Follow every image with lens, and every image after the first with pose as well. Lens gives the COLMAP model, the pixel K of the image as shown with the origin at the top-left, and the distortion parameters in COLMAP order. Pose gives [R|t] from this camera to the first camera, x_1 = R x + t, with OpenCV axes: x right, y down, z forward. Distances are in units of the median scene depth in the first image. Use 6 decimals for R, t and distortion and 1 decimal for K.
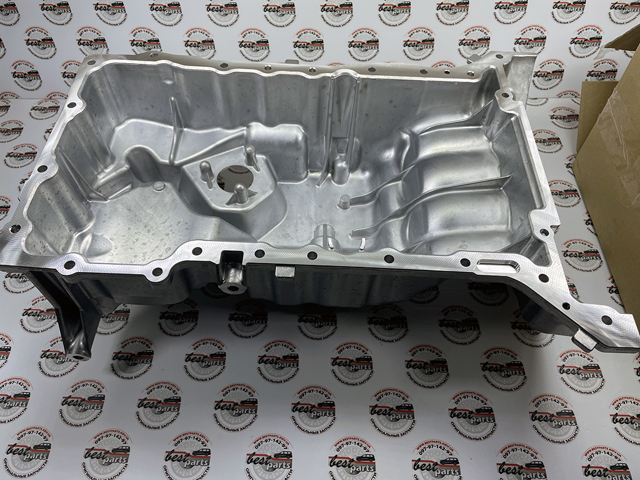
lens RADIAL K [[484.6, 0, 320.0], [0, 484.6, 240.0], [0, 0, 1]] dist [0.036517, -0.003176]
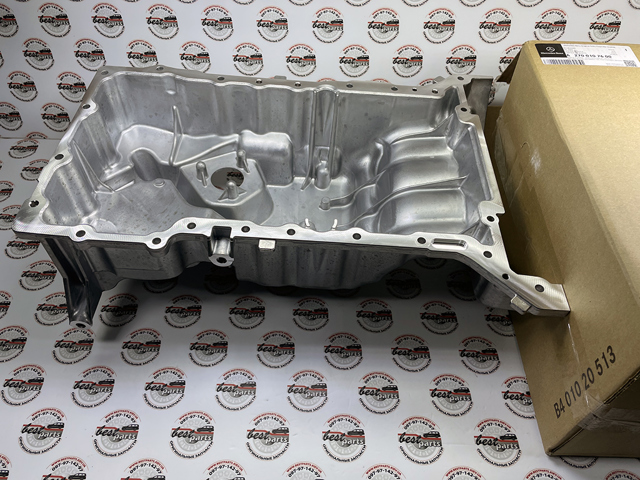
lens RADIAL K [[484.6, 0, 320.0], [0, 484.6, 240.0], [0, 0, 1]] dist [0.036517, -0.003176]
pose [[0.999650, 0.022256, 0.014320, 0.027016], [-0.021102, 0.996867, -0.076234, 0.099185], [-0.015972, 0.075905, 0.996987, -0.113406]]
